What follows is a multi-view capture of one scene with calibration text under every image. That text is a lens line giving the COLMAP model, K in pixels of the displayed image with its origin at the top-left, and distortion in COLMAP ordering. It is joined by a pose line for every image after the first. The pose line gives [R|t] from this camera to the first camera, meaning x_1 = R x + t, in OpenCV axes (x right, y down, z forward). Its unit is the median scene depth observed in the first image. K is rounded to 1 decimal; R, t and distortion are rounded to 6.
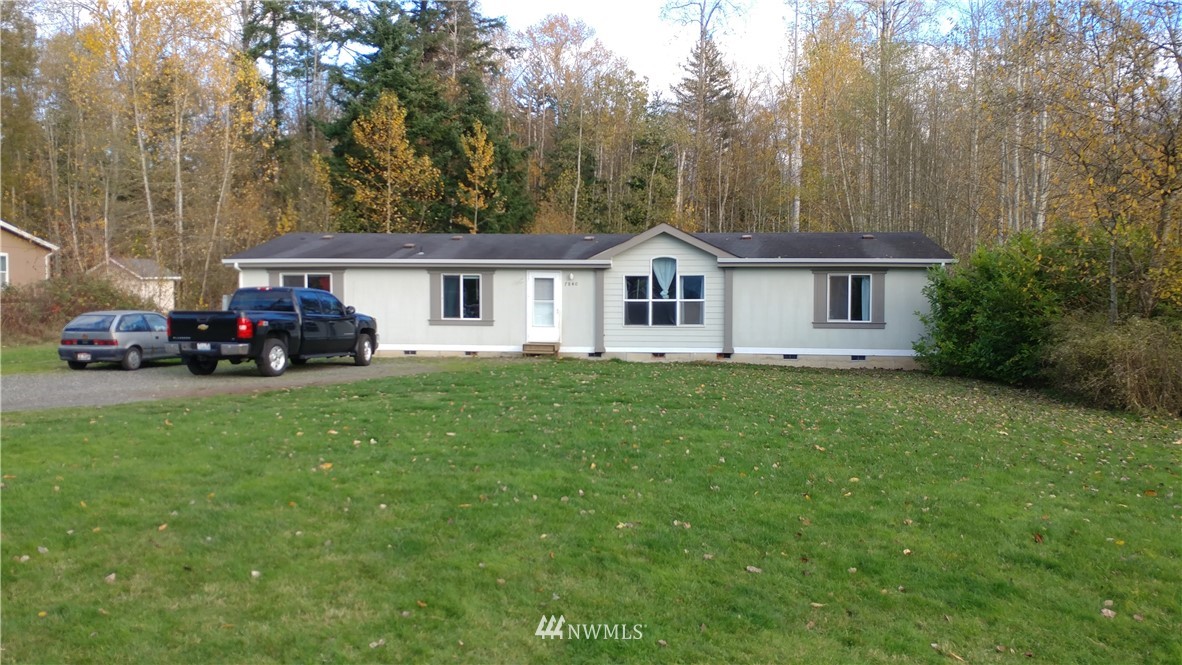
lens RADIAL K [[968.8, 0, 591.0], [0, 968.8, 332.5], [0, 0, 1]] dist [-0.017195, -0.007317]
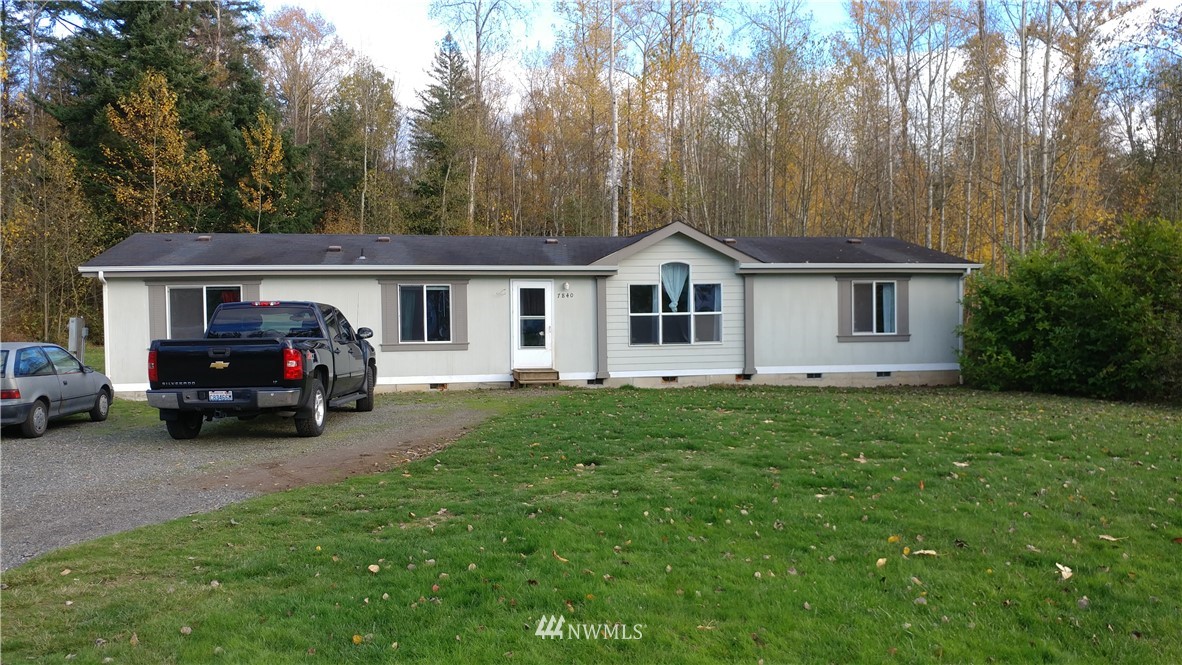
lens RADIAL K [[968.8, 0, 591.0], [0, 968.8, 332.5], [0, 0, 1]] dist [-0.017195, -0.007317]
pose [[0.950177, -0.022181, 0.310921, -0.255342], [0.027353, 0.999550, -0.012283, -0.008700], [-0.310508, 0.020175, 0.950357, 0.225497]]
